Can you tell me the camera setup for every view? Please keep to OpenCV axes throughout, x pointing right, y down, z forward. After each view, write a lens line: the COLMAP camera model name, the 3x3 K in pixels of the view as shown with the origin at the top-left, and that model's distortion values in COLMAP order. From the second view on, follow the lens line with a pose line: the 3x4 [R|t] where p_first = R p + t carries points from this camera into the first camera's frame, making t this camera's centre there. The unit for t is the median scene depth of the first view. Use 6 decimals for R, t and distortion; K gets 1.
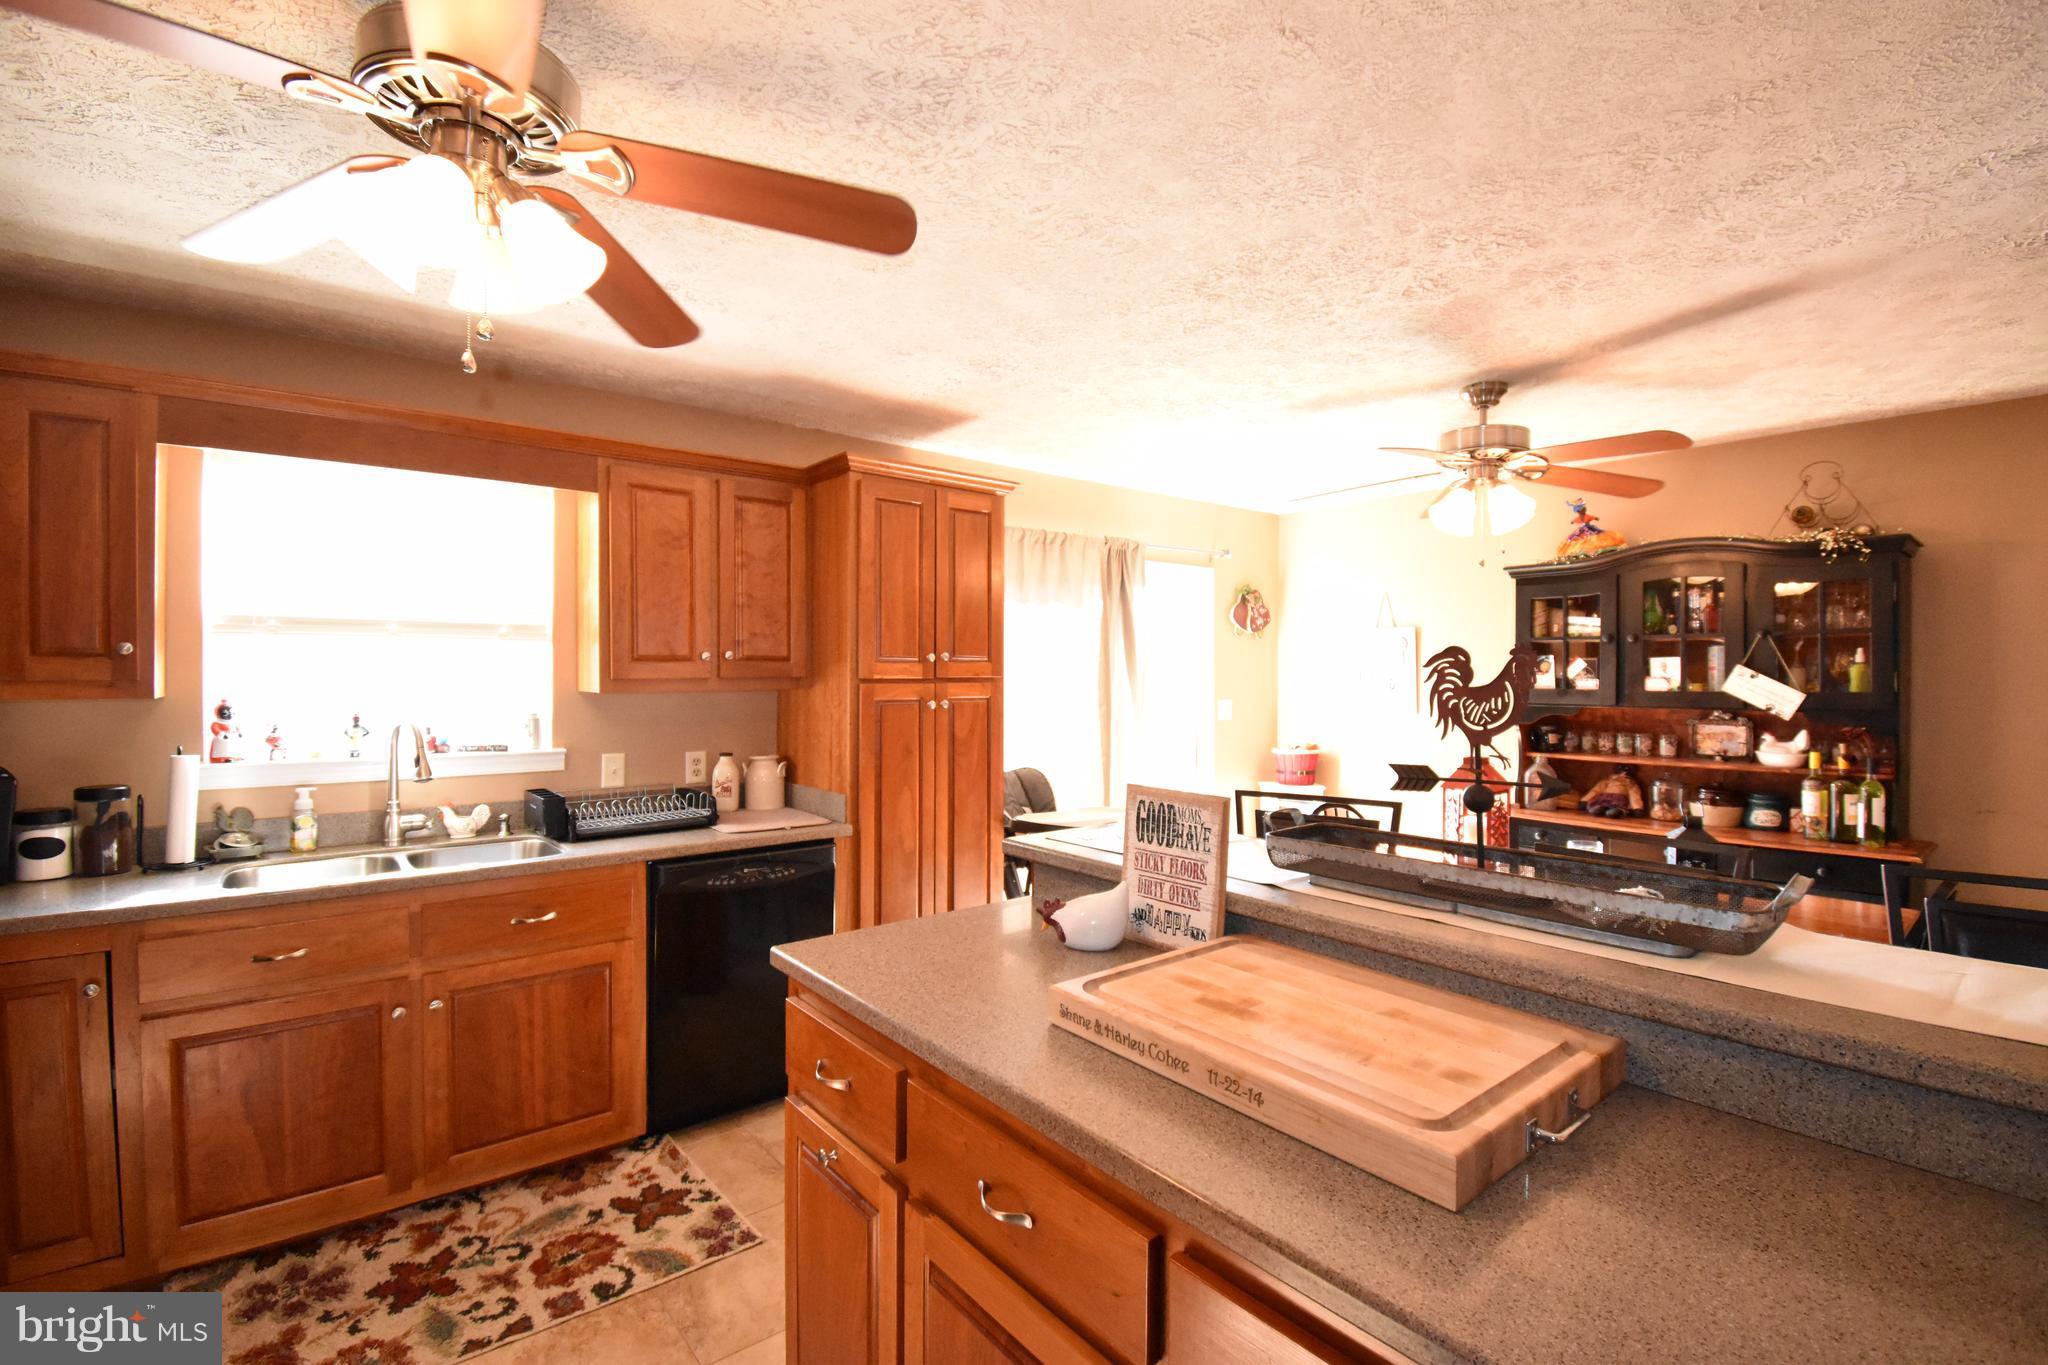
lens RADIAL K [[882.8, 0, 1032.4], [0, 882.8, 686.5], [0, 0, 1]] dist [-0.011377, -0.011489]
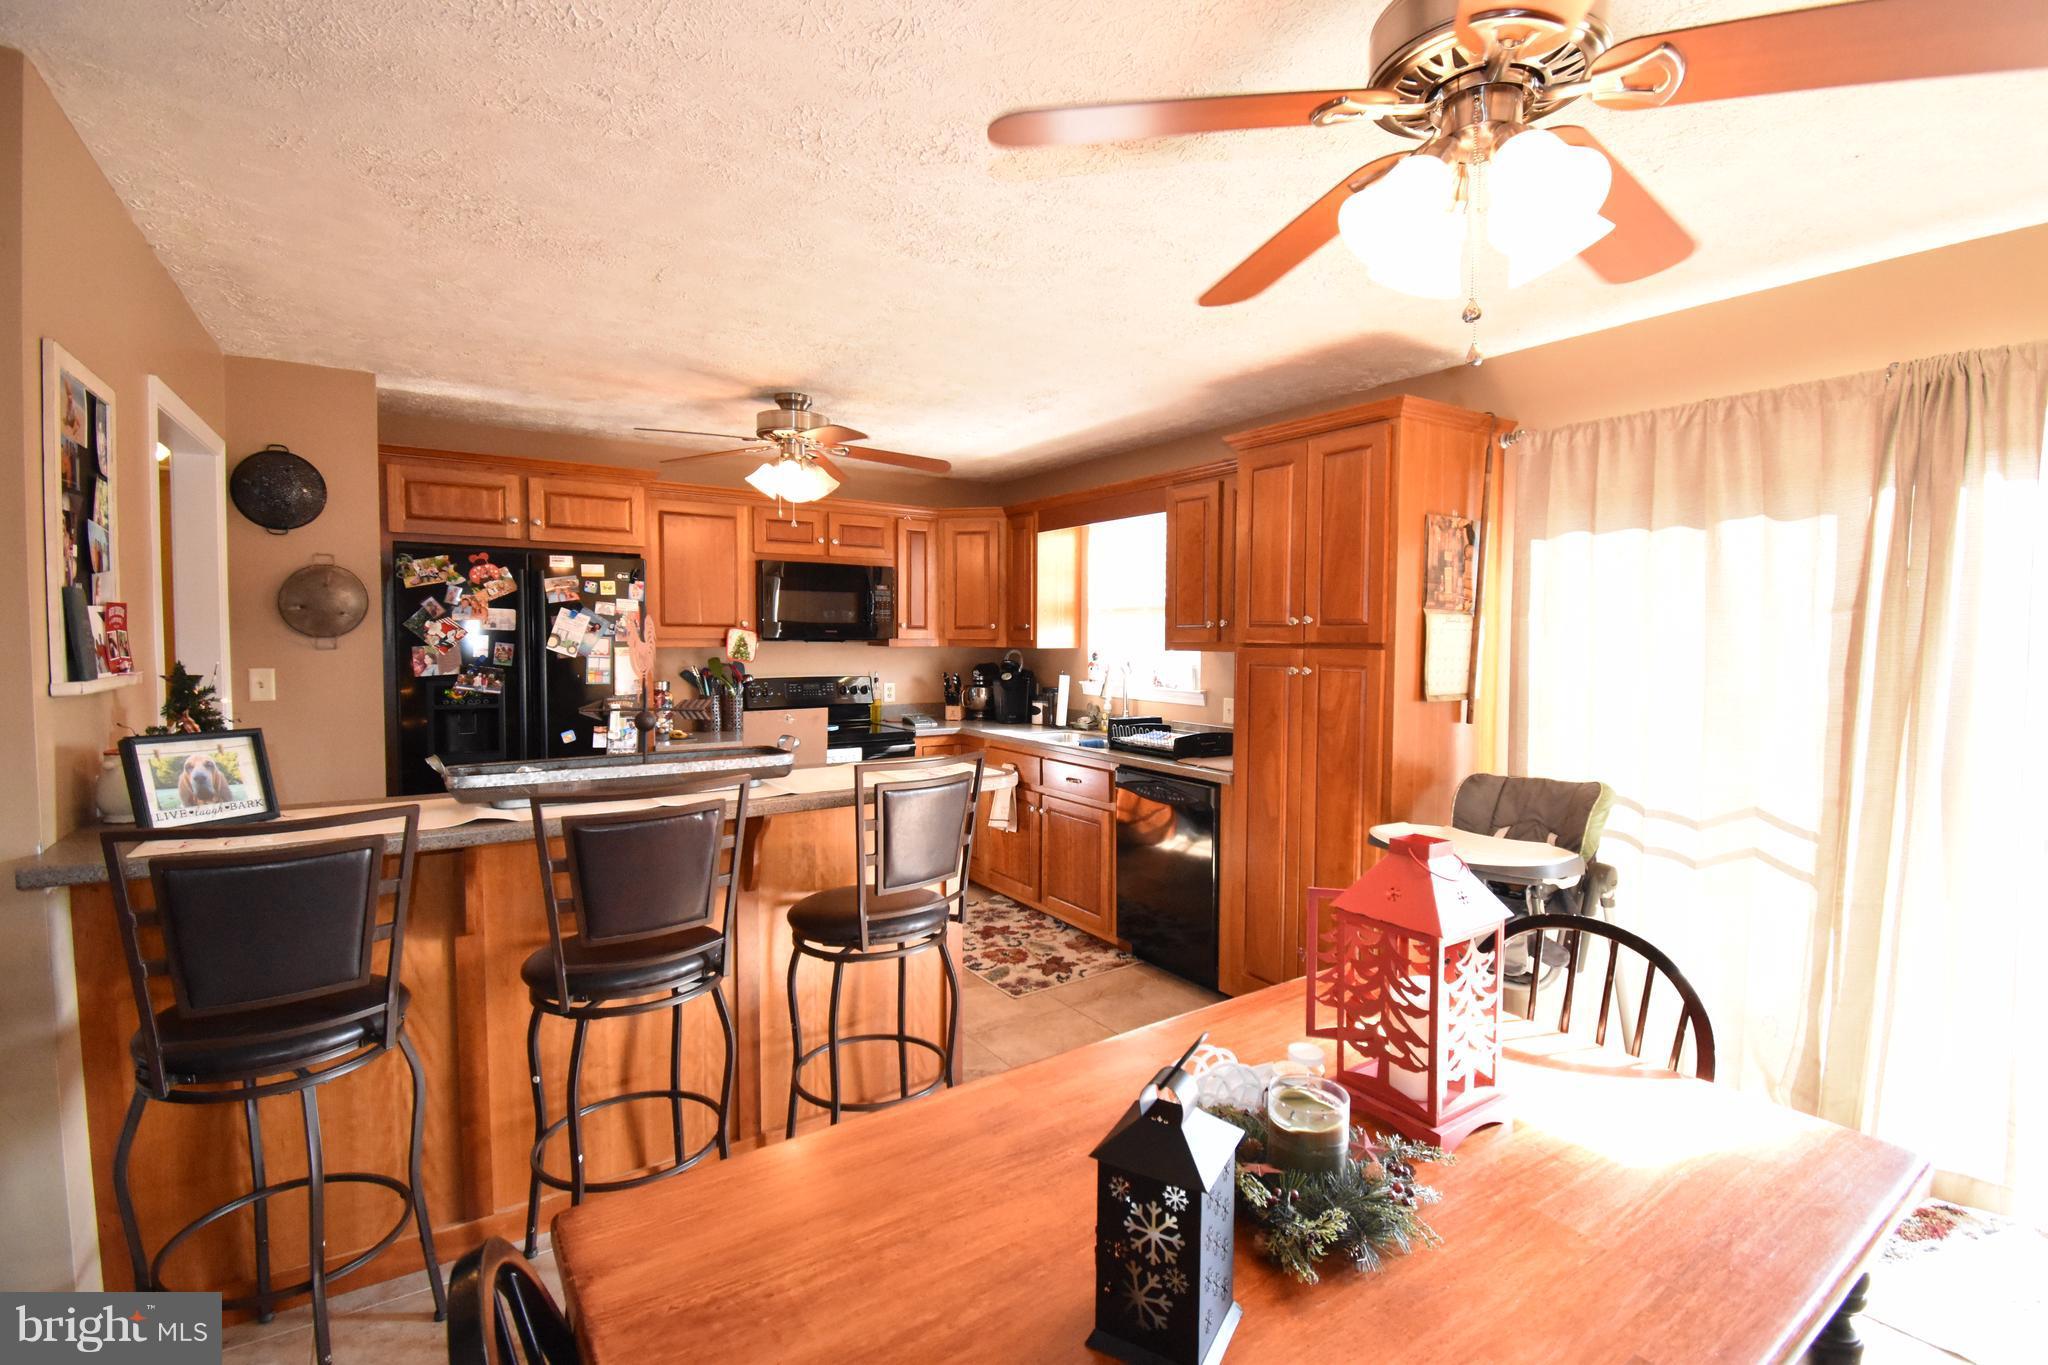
lens RADIAL K [[882.8, 0, 1040.5], [0, 882.8, 683.8], [0, 0, 1]] dist [-0.011377, -0.011489]
pose [[-0.077841, 0.052623, -0.995576, 1.184624], [-0.018264, 0.998363, 0.054199, -0.016638], [0.996798, 0.022402, -0.076752, 1.106466]]
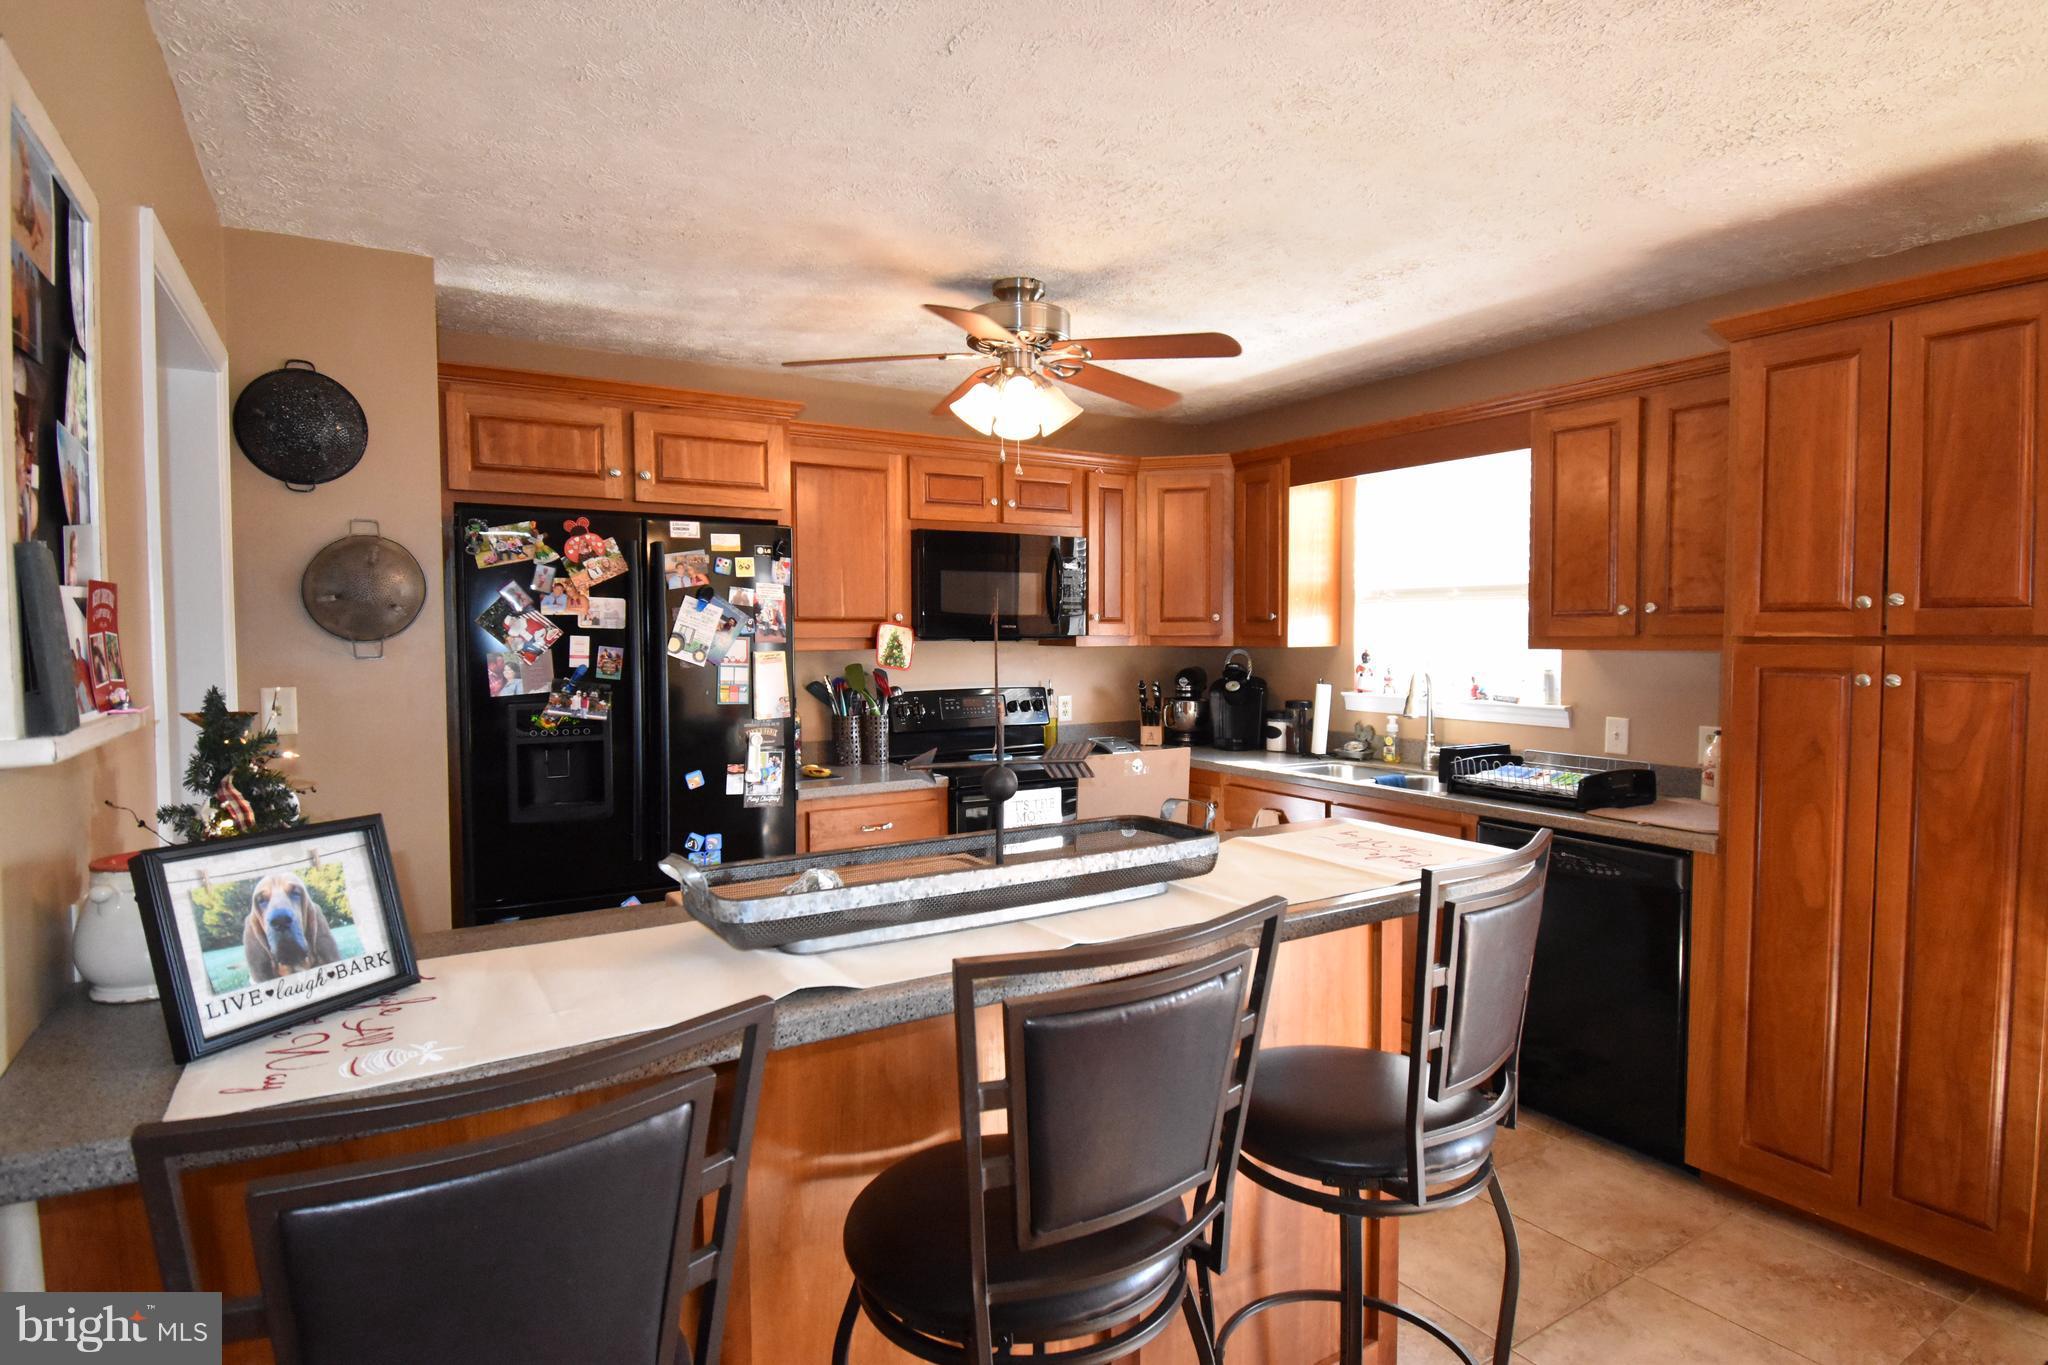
lens RADIAL K [[1040.6, 0, 1036.1], [0, 1040.6, 684.6], [0, 0, 1]] dist [-0.009597, -0.011779]
pose [[-0.127249, 0.050322, -0.990593, 0.912466], [-0.008007, 0.998628, 0.051759, -0.011367], [0.991839, 0.014518, -0.126671, 0.724524]]
